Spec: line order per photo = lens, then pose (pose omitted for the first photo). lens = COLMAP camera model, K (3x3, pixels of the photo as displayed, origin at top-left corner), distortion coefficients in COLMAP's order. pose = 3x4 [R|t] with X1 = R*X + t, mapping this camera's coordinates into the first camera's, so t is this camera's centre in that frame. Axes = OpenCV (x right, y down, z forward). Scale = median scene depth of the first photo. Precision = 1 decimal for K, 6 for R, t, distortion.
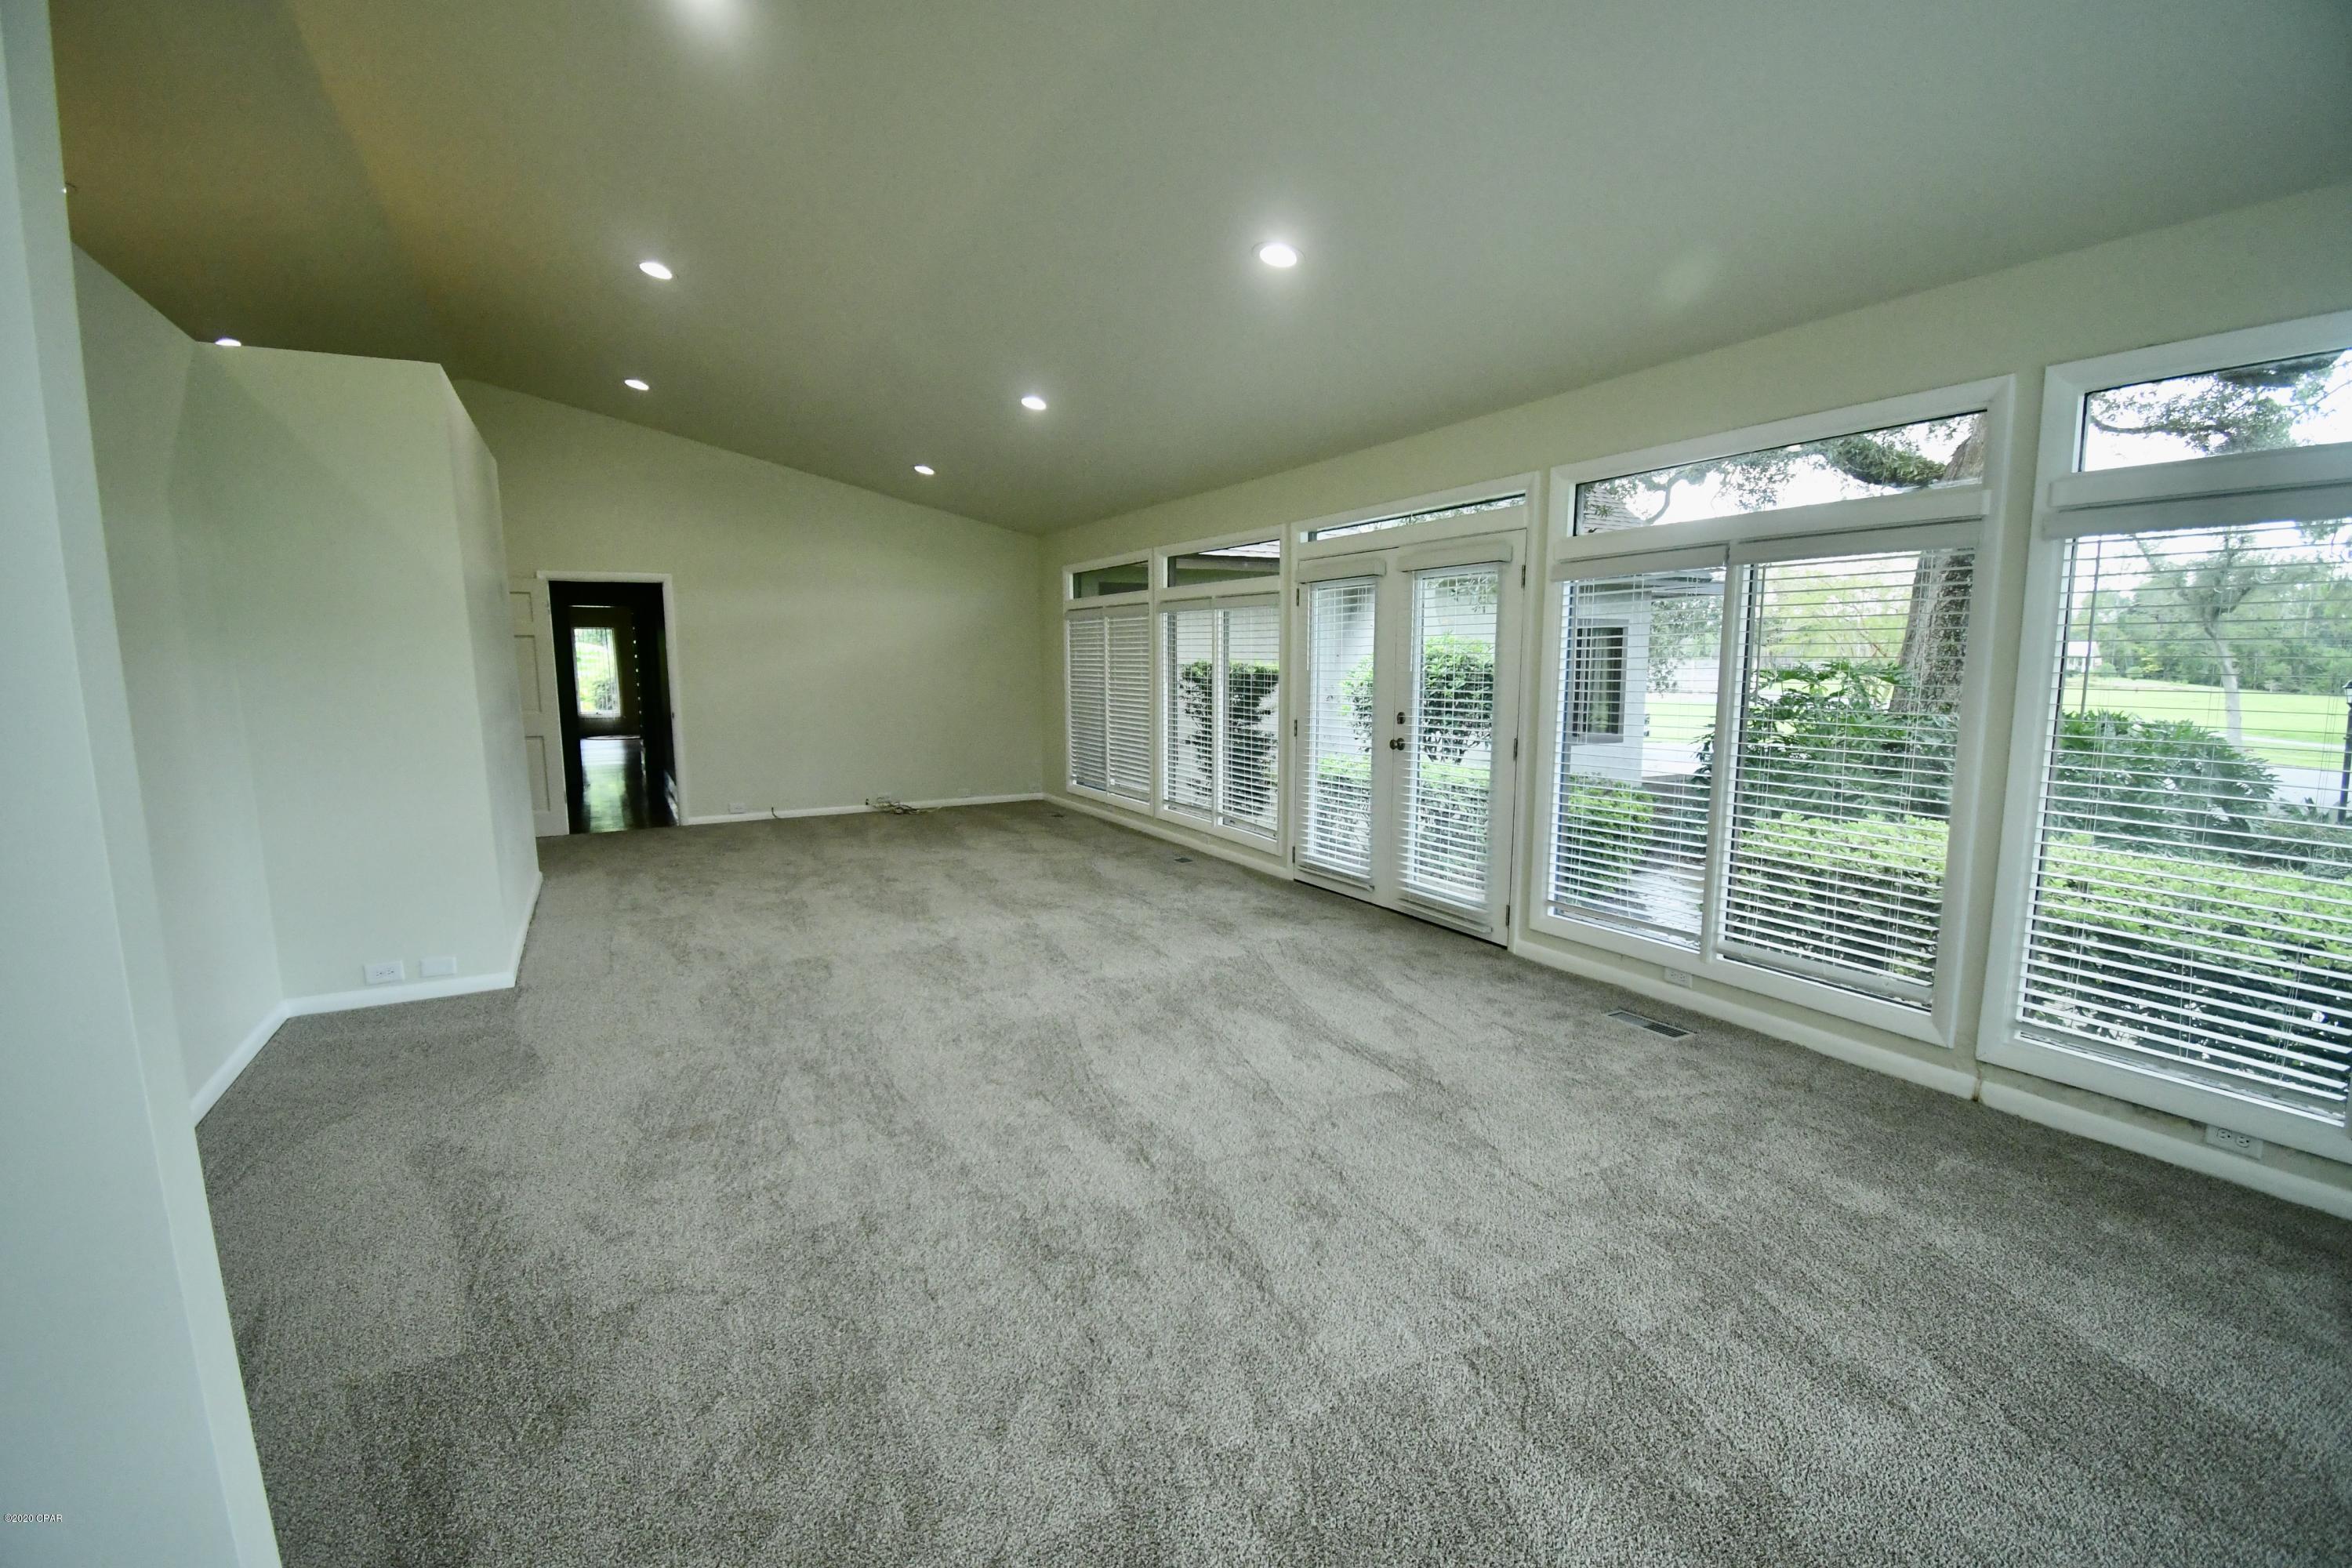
lens RADIAL K [[1035.0, 0, 1176.0], [0, 1035.0, 784.0], [0, 0, 1]] dist [0.001564, -0.016412]
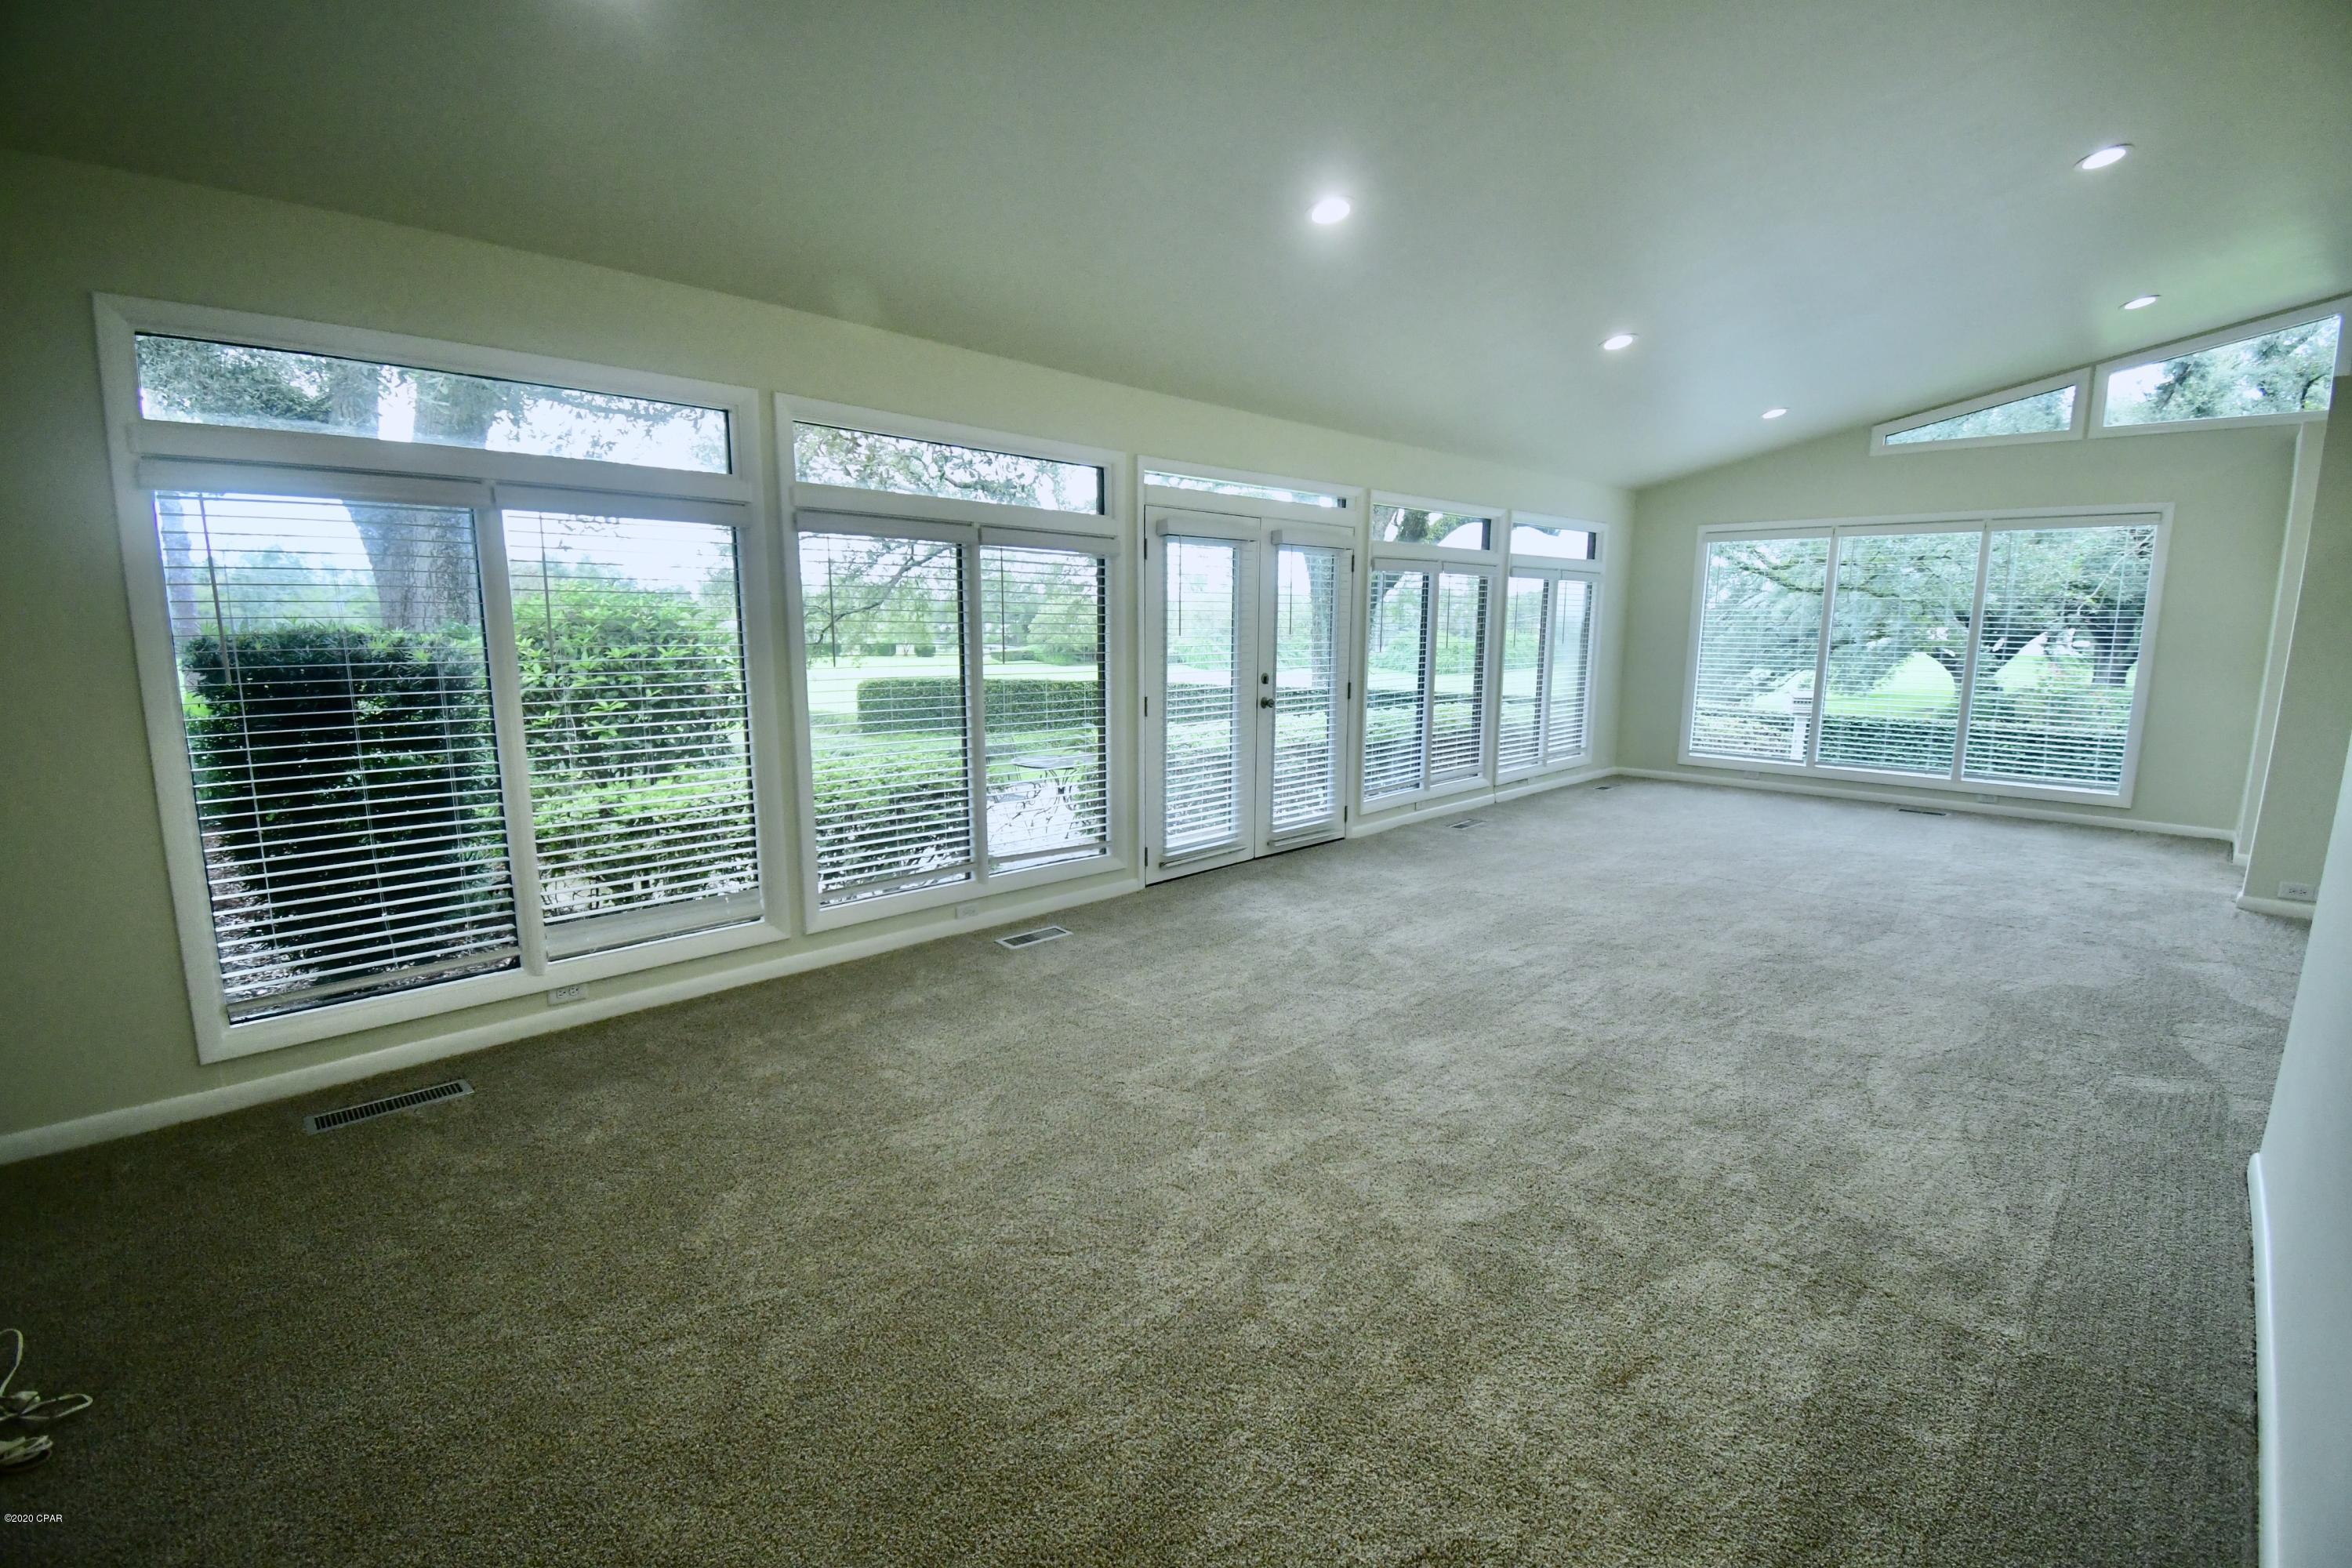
lens RADIAL K [[952.9, 0, 1172.2], [0, 952.9, 762.9], [0, 0, 1]] dist [0.000053, -0.000029]
pose [[-0.229687, -0.141458, 0.962930, -0.762351], [0.113889, 0.978678, 0.170937, -0.165275], [-0.966578, 0.148929, -0.208679, 1.365163]]
